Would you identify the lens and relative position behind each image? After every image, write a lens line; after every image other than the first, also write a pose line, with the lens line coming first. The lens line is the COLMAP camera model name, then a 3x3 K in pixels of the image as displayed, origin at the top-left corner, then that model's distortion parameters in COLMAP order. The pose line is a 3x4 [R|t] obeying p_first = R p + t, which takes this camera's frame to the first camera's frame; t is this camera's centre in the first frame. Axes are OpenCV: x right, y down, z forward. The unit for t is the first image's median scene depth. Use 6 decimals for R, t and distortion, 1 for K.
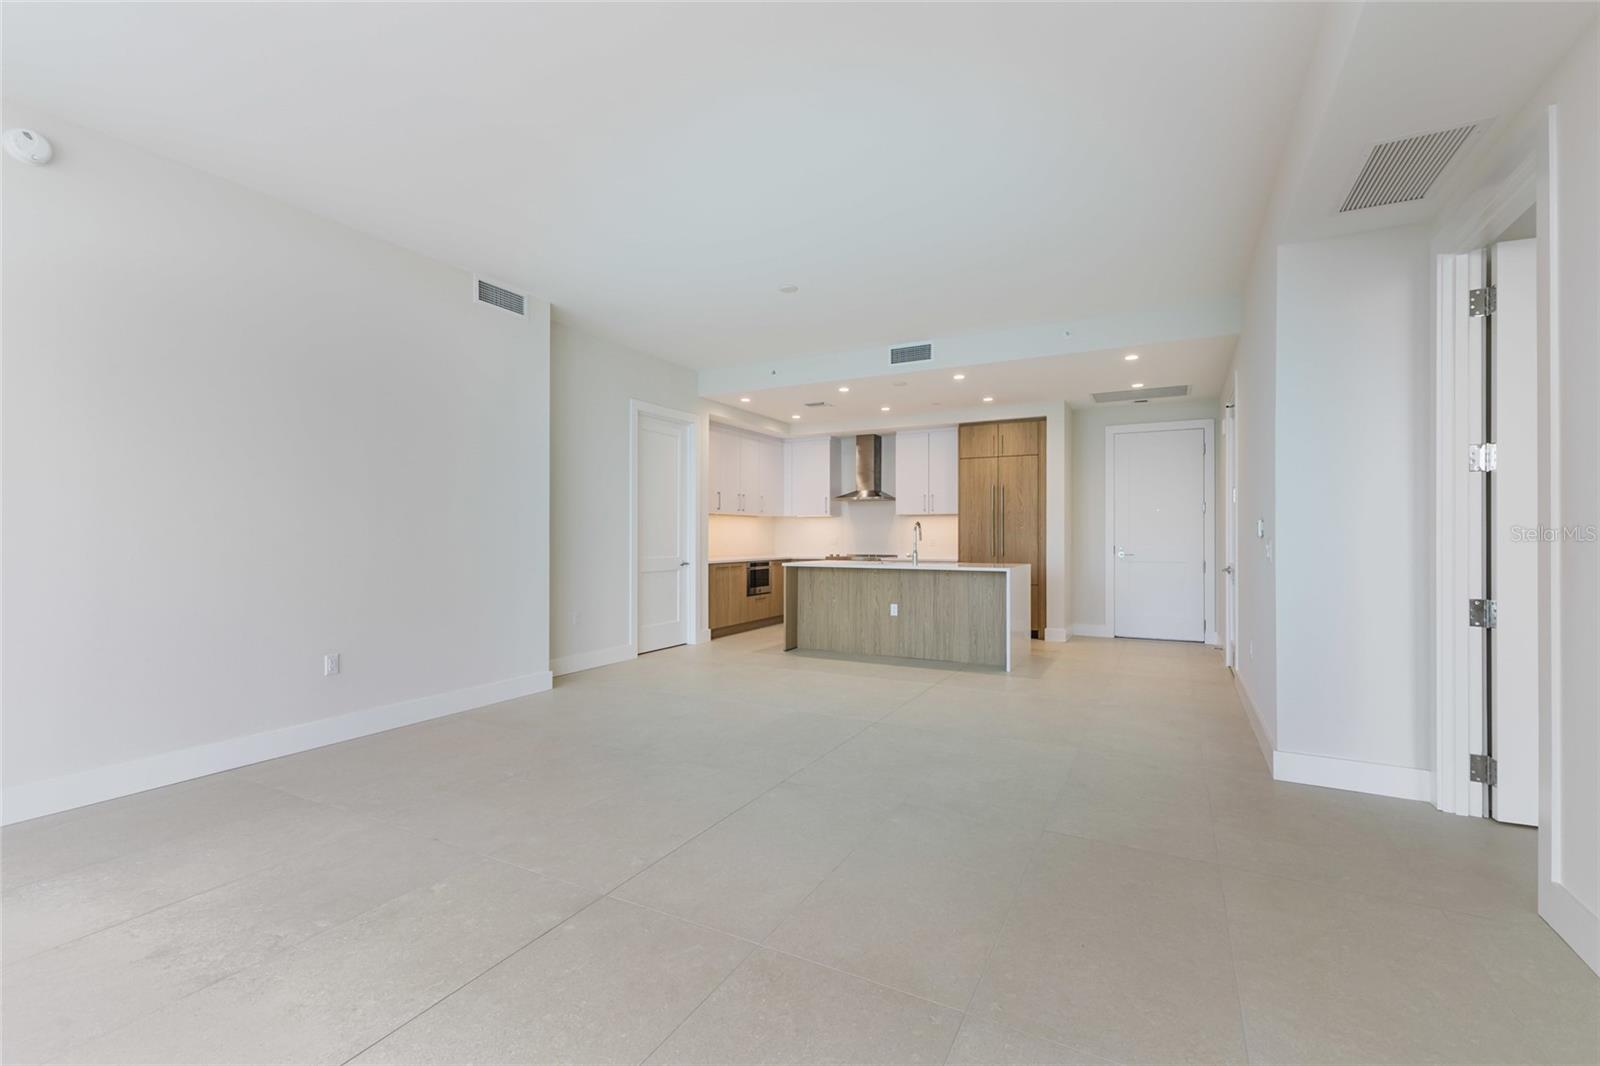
lens RADIAL K [[687.6, 0, 805.0], [0, 687.6, 527.4], [0, 0, 1]] dist [0.006567, -0.000044]
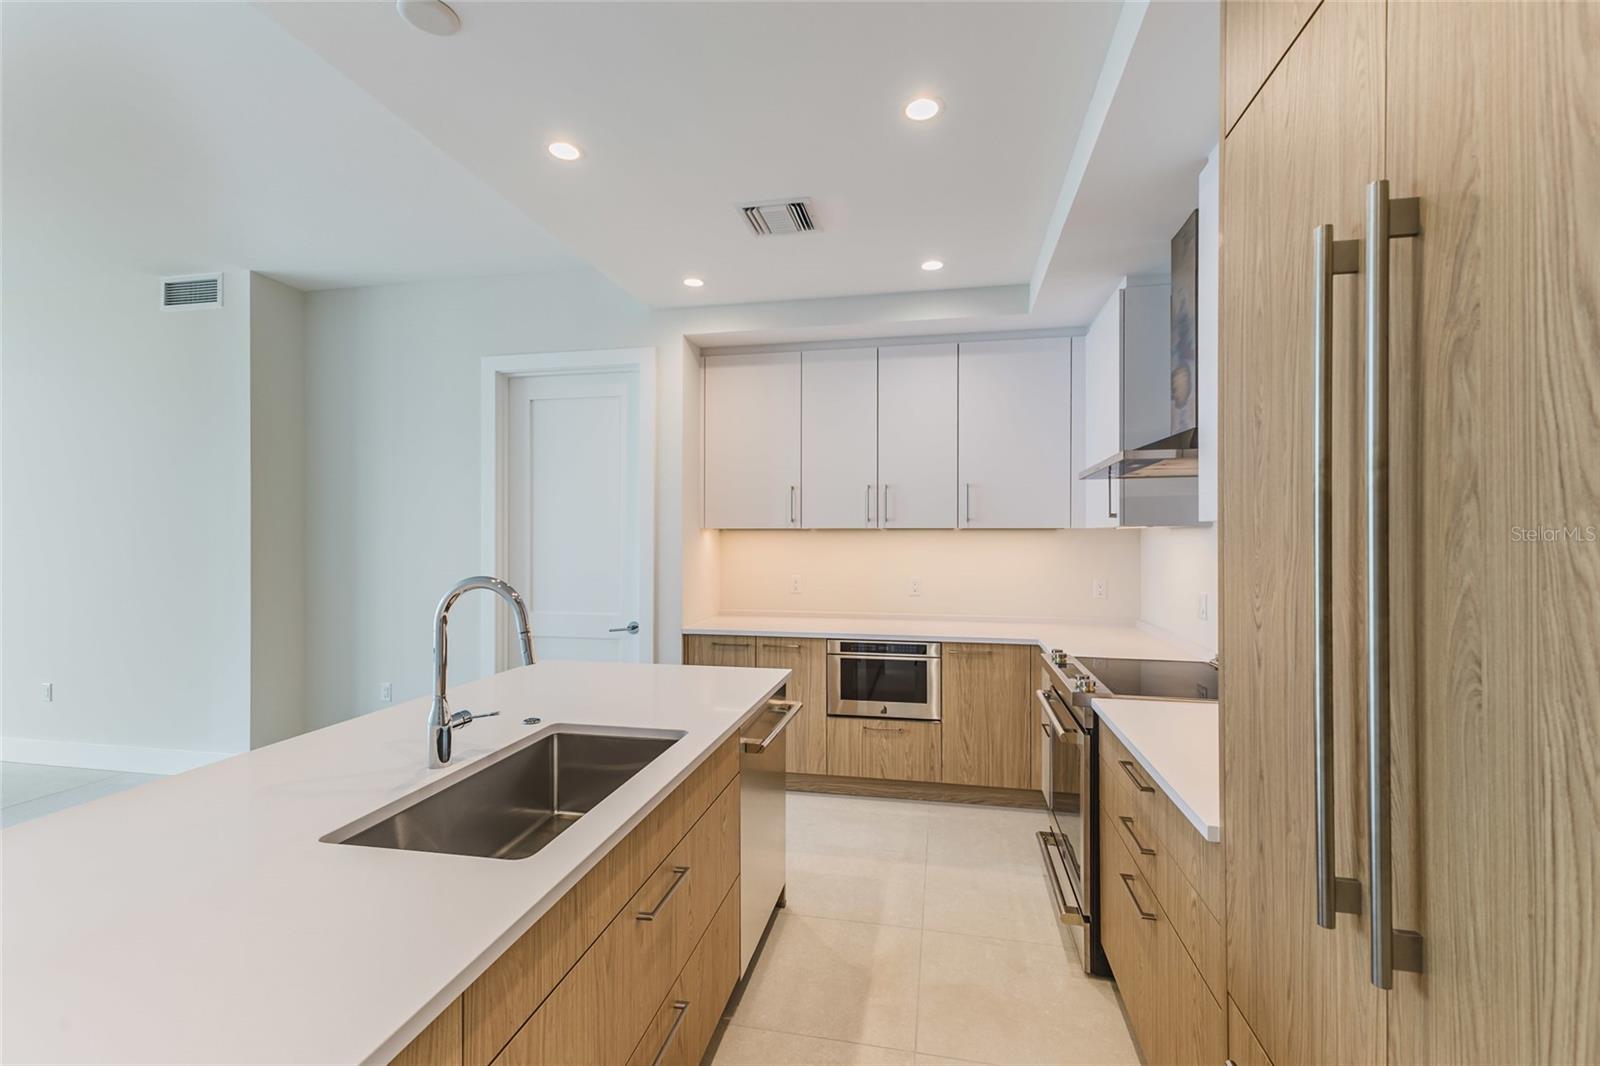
lens RADIAL K [[686.4, 0, 800.0], [0, 686.4, 533.0], [0, 0, 1]] dist [0.002860, 0.000028]
pose [[0.280313, -0.005679, -0.959892, 0.357450], [0.010596, 0.999940, -0.002821, -0.017587], [0.959850, -0.009380, 0.280356, 0.916845]]
